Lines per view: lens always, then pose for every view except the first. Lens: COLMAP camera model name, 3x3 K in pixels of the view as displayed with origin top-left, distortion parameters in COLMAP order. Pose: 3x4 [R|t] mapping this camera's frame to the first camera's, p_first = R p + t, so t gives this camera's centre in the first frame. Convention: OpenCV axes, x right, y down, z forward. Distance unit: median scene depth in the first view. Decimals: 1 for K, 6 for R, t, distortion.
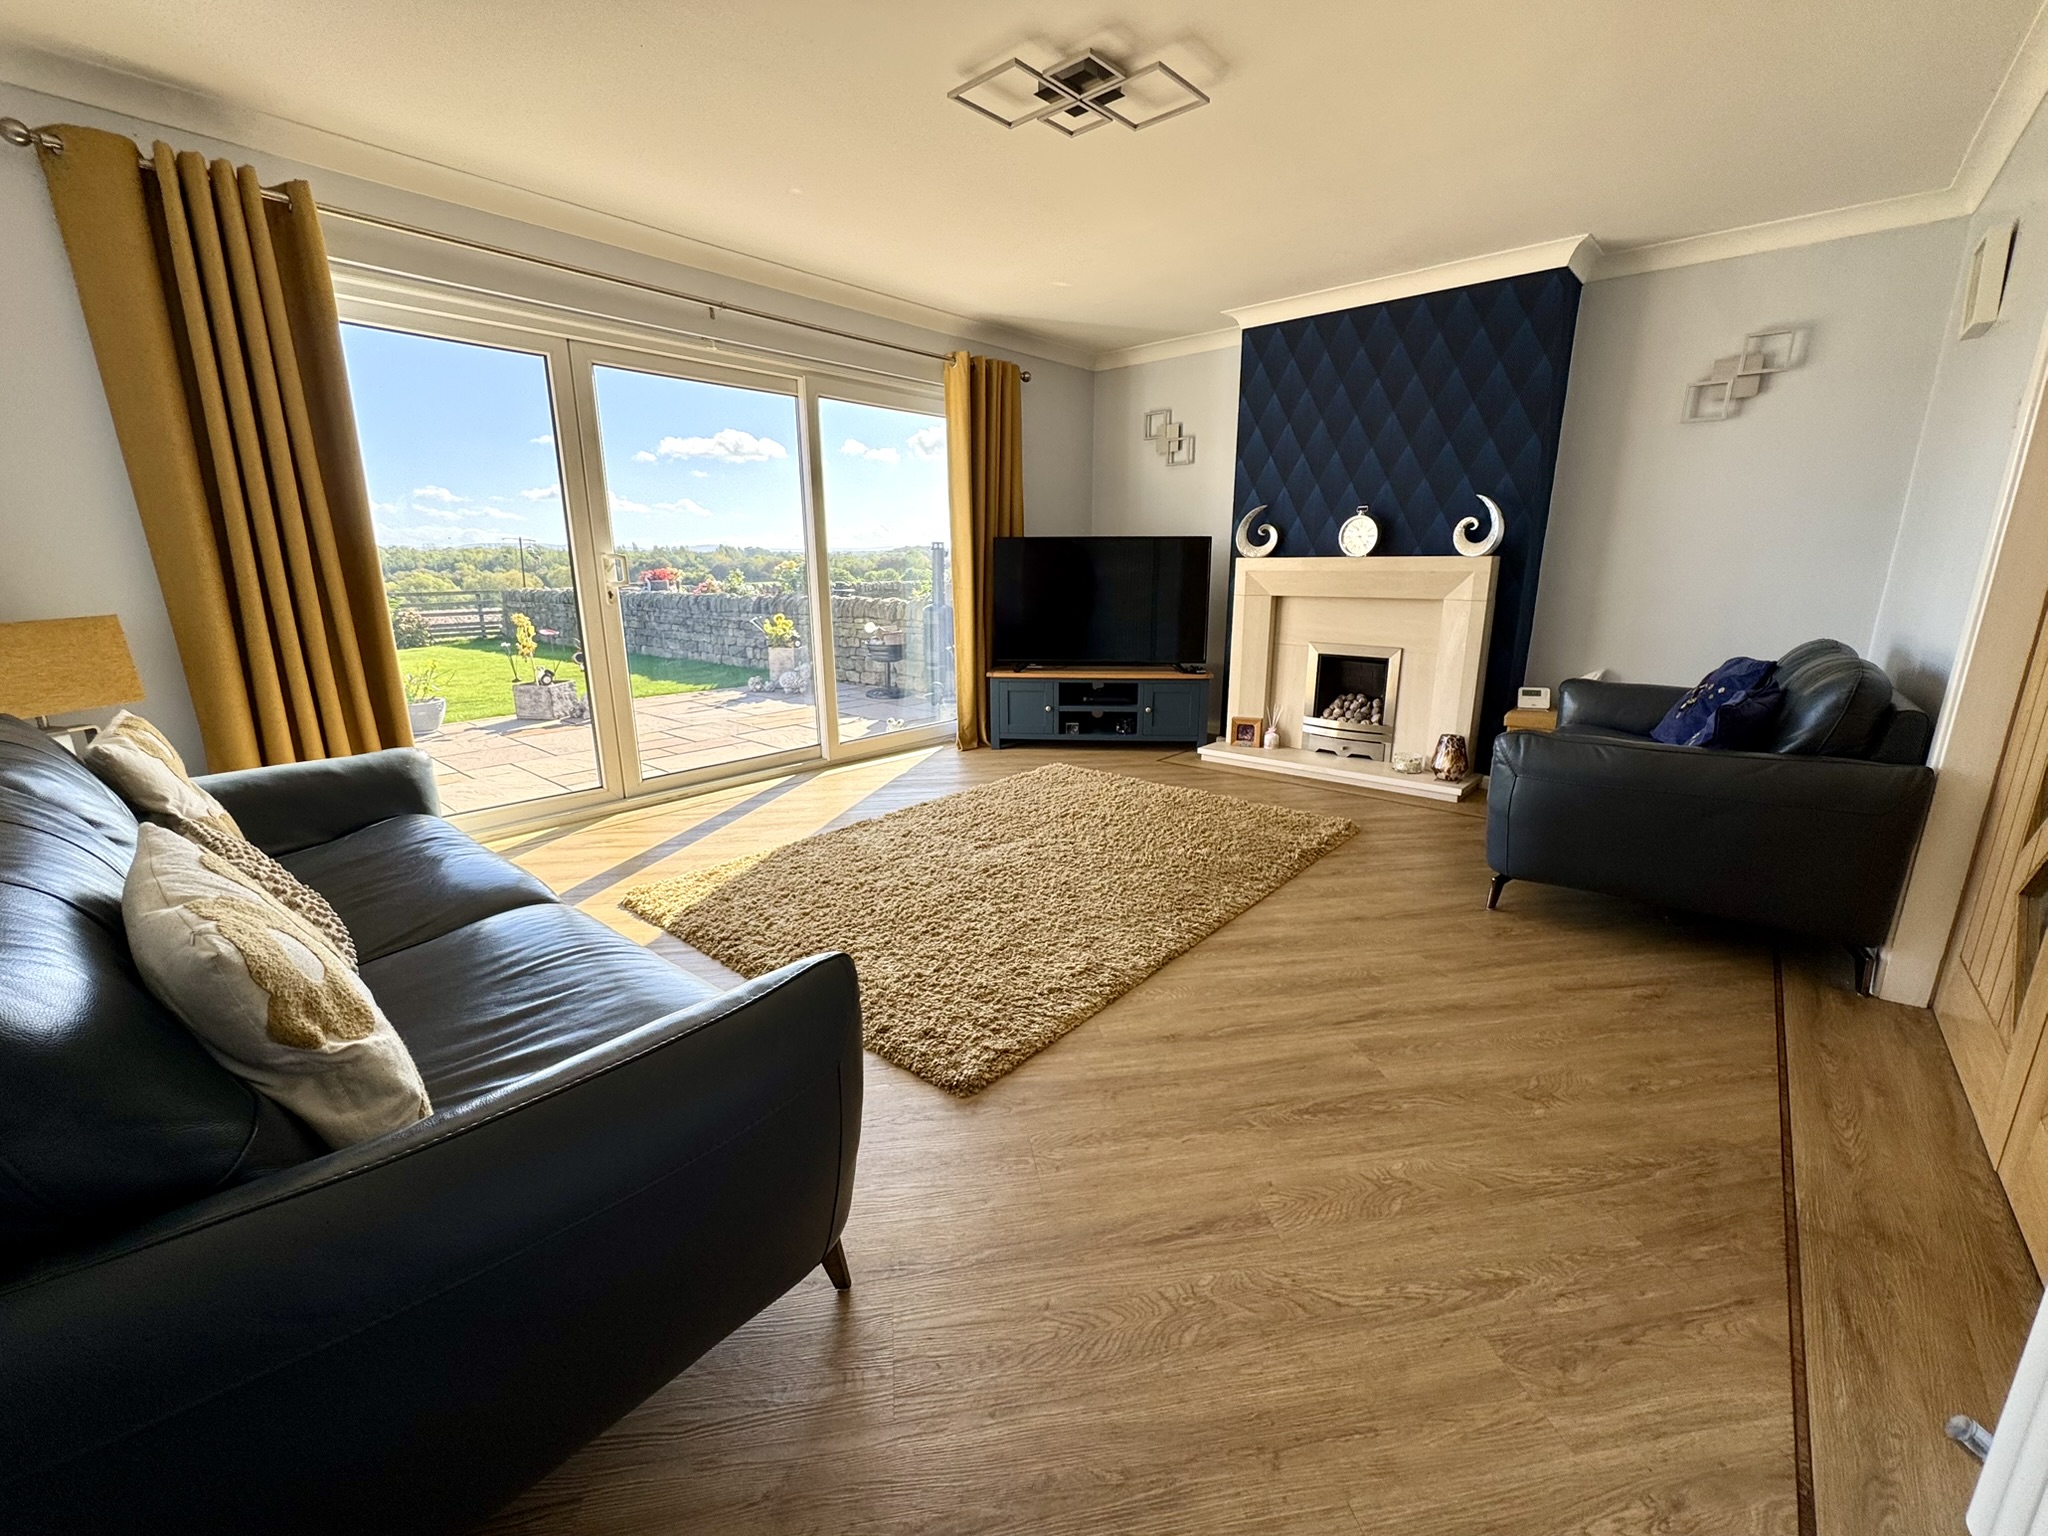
lens RADIAL K [[835.8, 0, 1024.0], [0, 835.8, 768.0], [0, 0, 1]] dist [-0.006516, -0.000303]
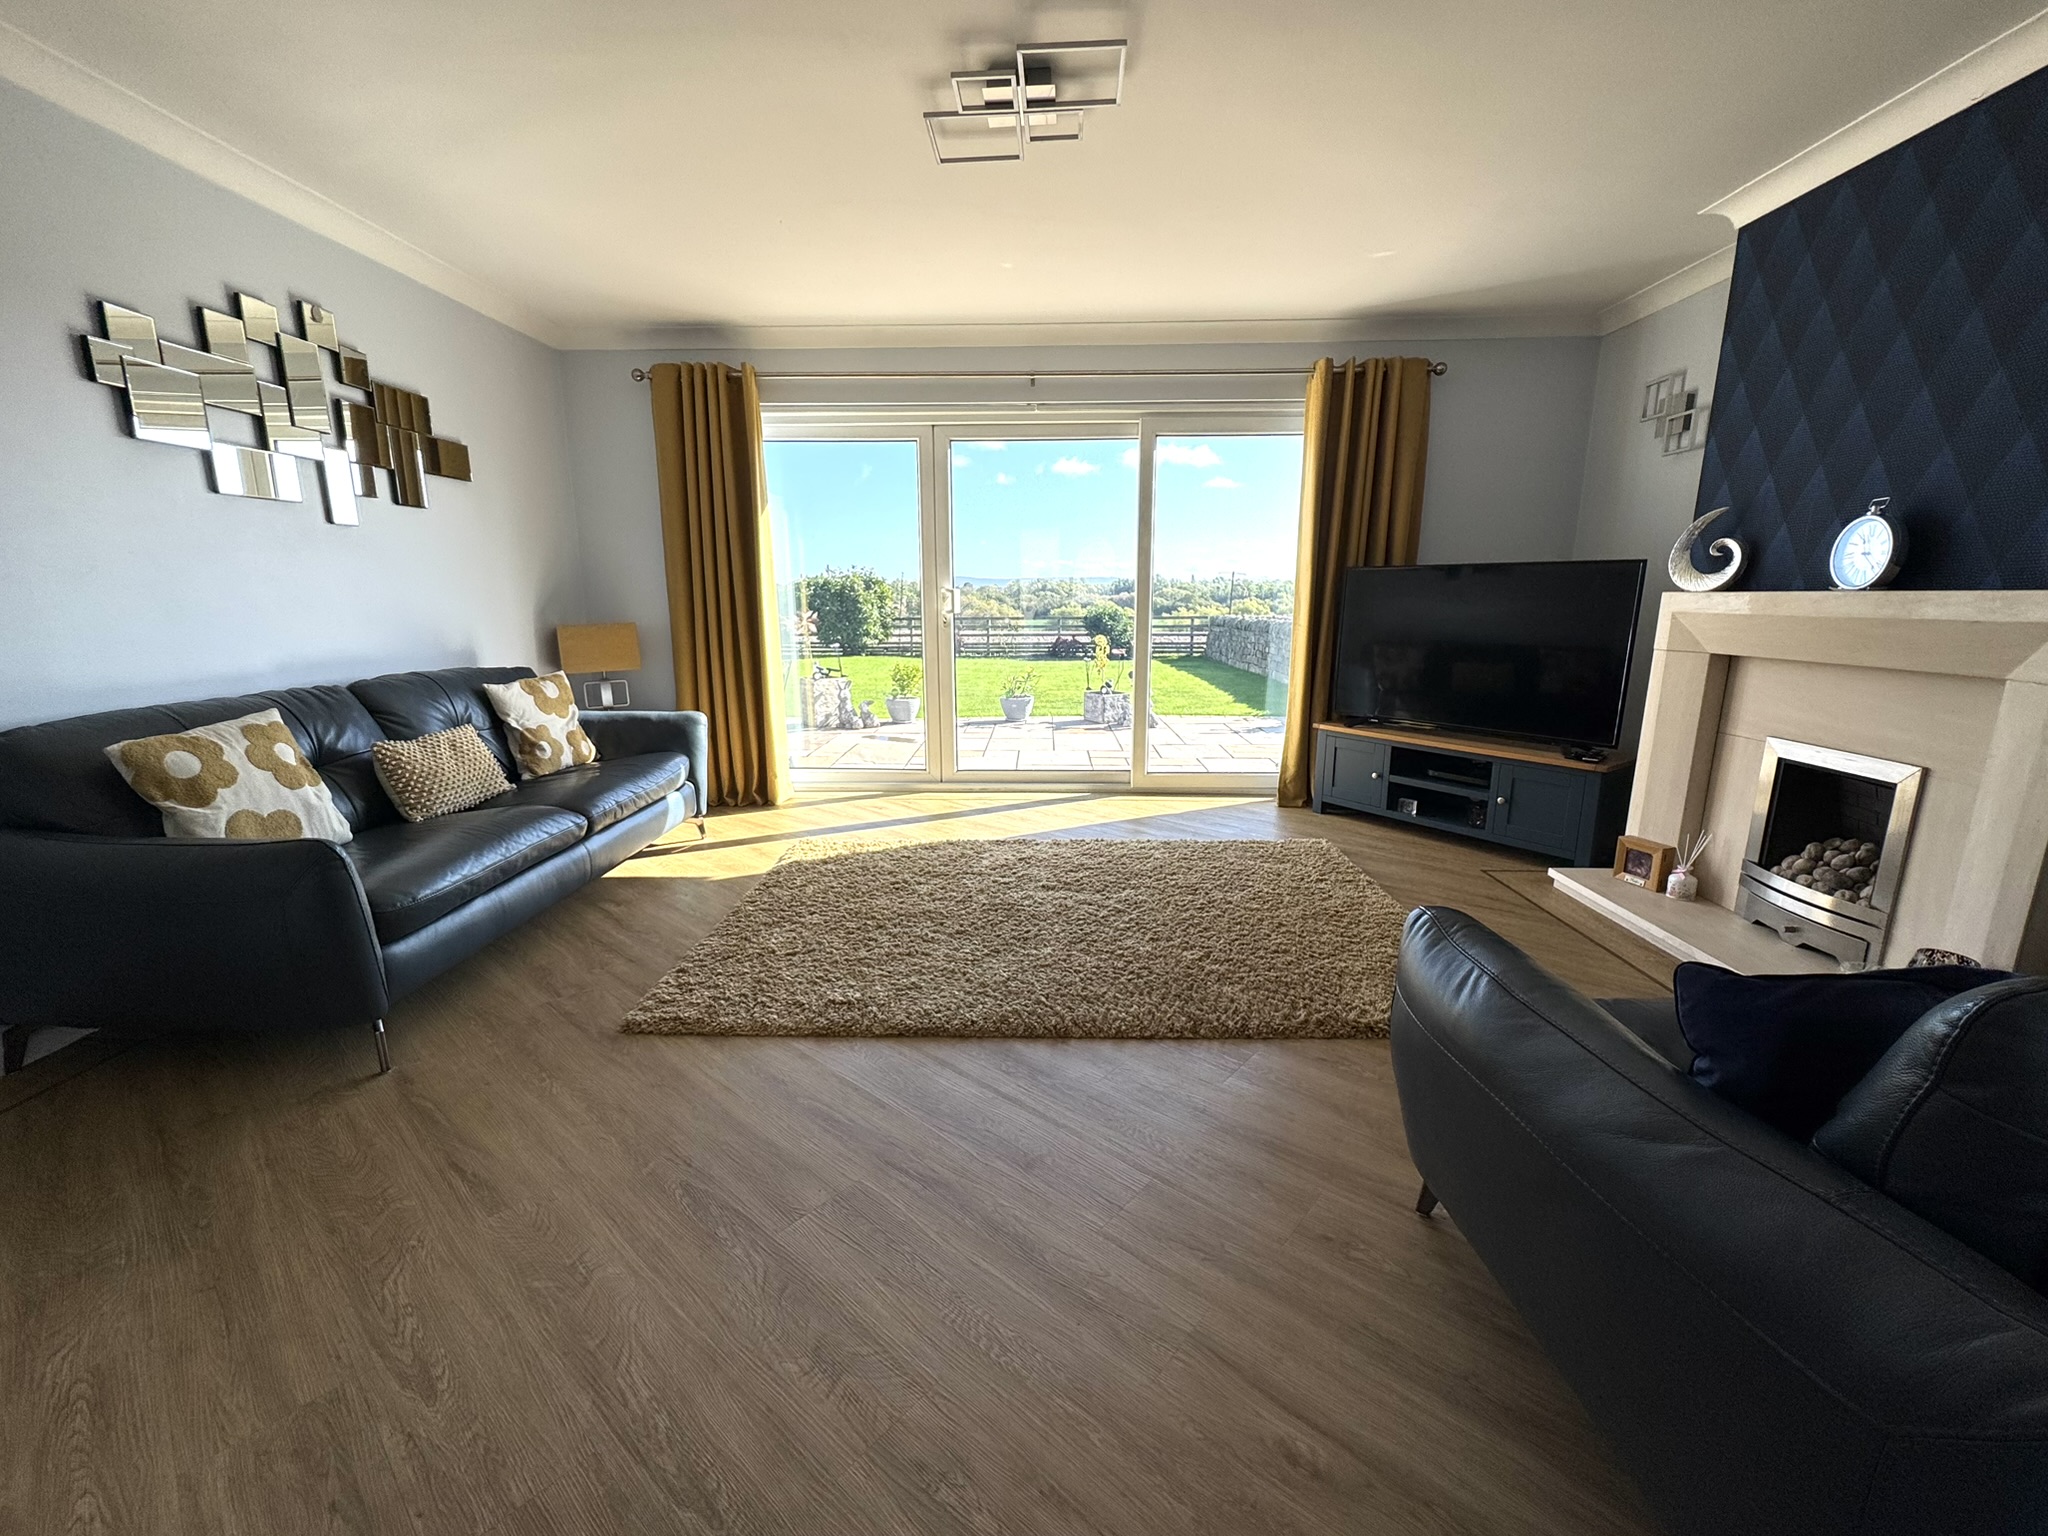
lens RADIAL K [[825.6, 0, 1024.0], [0, 825.6, 768.0], [0, 0, 1]] dist [-0.001378, -0.000869]
pose [[0.636725, 0.162362, -0.753804, 0.458235], [-0.186813, 0.980938, 0.053487, -0.063951], [0.748120, 0.106763, 0.654919, 0.241521]]
